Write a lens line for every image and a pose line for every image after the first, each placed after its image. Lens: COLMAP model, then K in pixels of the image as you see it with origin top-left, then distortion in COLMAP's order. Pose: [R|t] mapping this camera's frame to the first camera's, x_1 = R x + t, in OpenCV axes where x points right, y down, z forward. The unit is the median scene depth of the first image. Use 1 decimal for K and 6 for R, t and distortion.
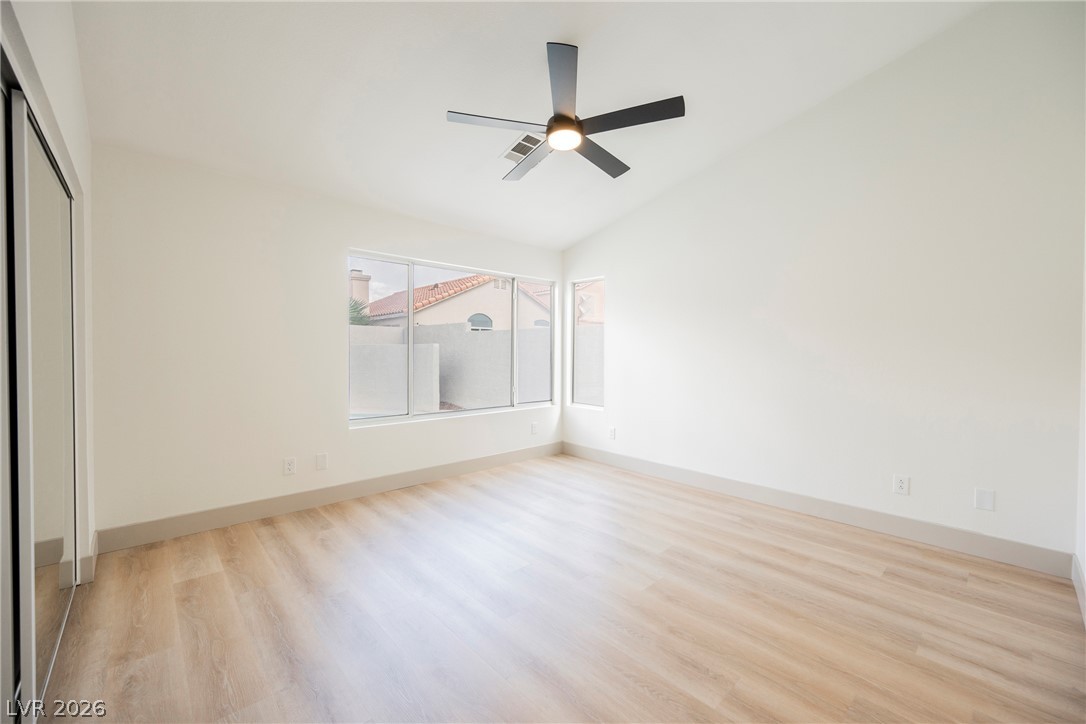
lens RADIAL K [[422.0, 0, 549.7], [0, 422.0, 361.1], [0, 0, 1]] dist [-0.002676, 0.000154]
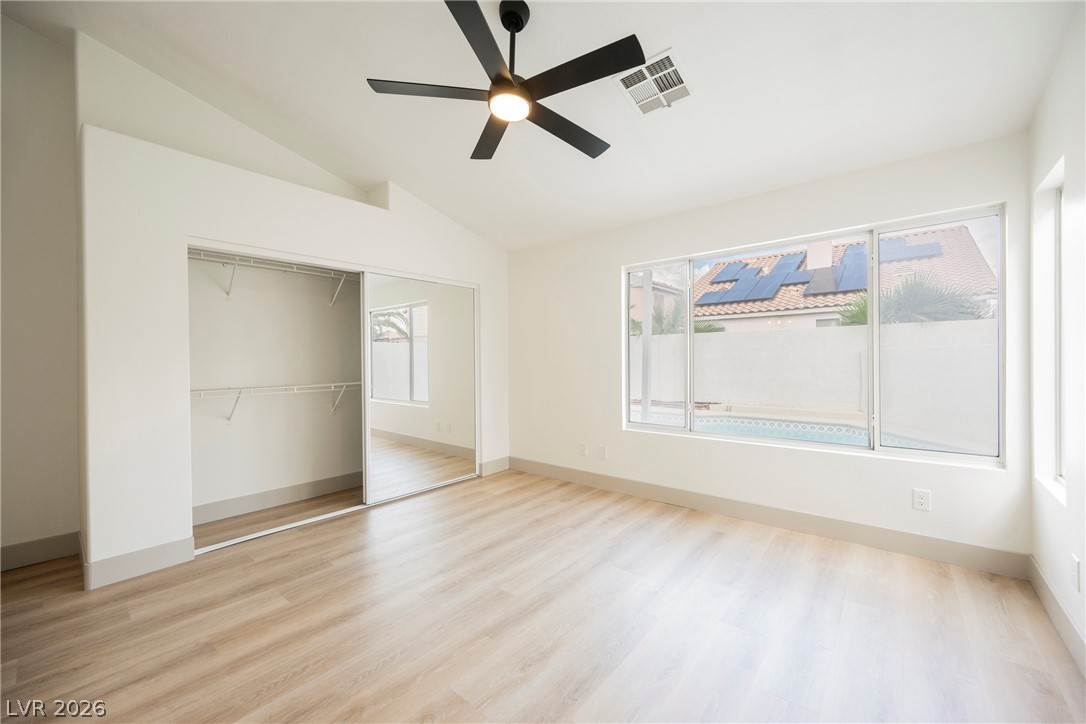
lens RADIAL K [[422.0, 0, 547.7], [0, 422.0, 359.5], [0, 0, 1]] dist [-0.002676, 0.000154]
pose [[0.133720, -0.009733, -0.990971, 0.621313], [-0.010150, 0.999886, -0.011190, -0.007646], [0.990967, 0.011554, 0.133606, 0.685986]]
